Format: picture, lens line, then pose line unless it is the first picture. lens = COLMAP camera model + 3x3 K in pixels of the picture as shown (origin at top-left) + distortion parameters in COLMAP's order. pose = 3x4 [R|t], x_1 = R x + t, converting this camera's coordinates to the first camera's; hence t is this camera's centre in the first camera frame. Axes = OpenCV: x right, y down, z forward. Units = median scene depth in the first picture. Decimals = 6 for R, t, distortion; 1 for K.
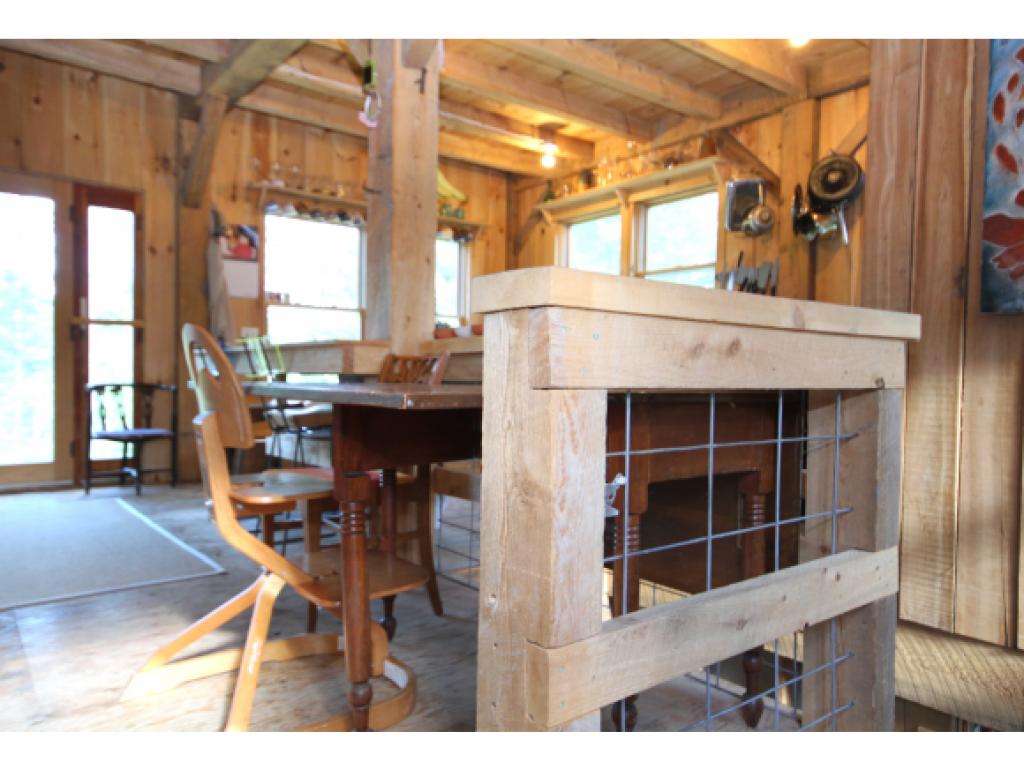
lens RADIAL K [[710.4, 0, 511.8], [0, 710.4, 395.7], [0, 0, 1]] dist [0.009551, 0.006231]
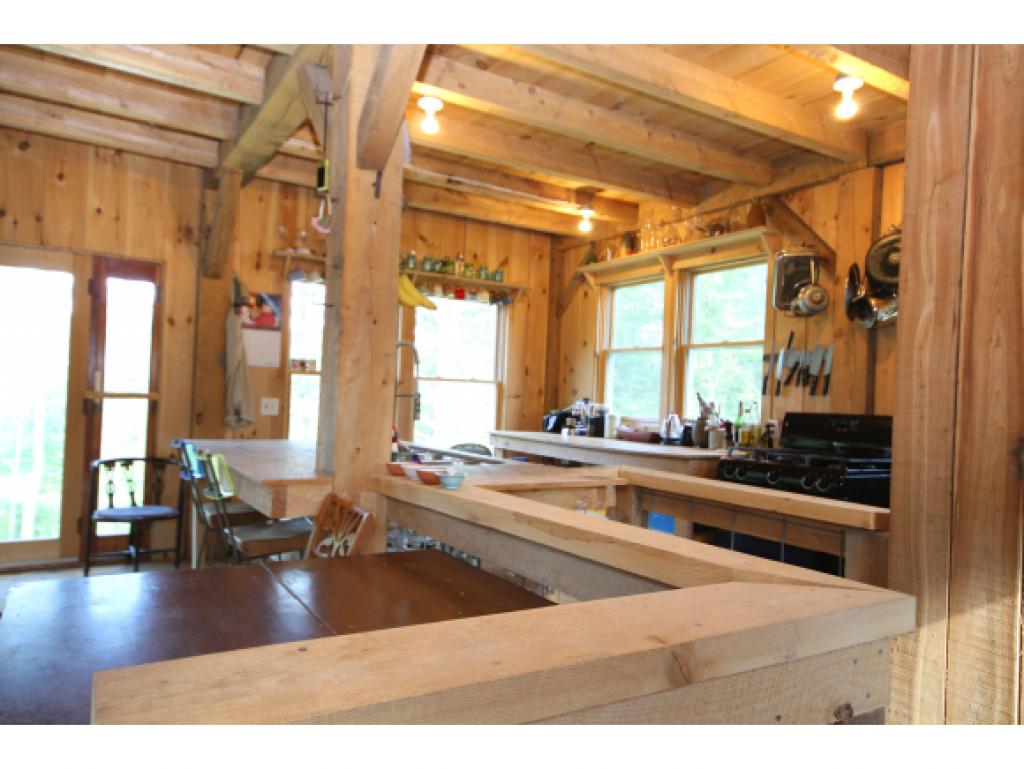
lens RADIAL K [[710.4, 0, 521.8], [0, 710.4, 391.4], [0, 0, 1]] dist [0.009551, 0.006231]
pose [[0.994290, 0.022915, -0.104227, 0.082901], [-0.027227, 0.998823, -0.040137, -0.085980], [0.103185, 0.042746, 0.993743, 0.084875]]
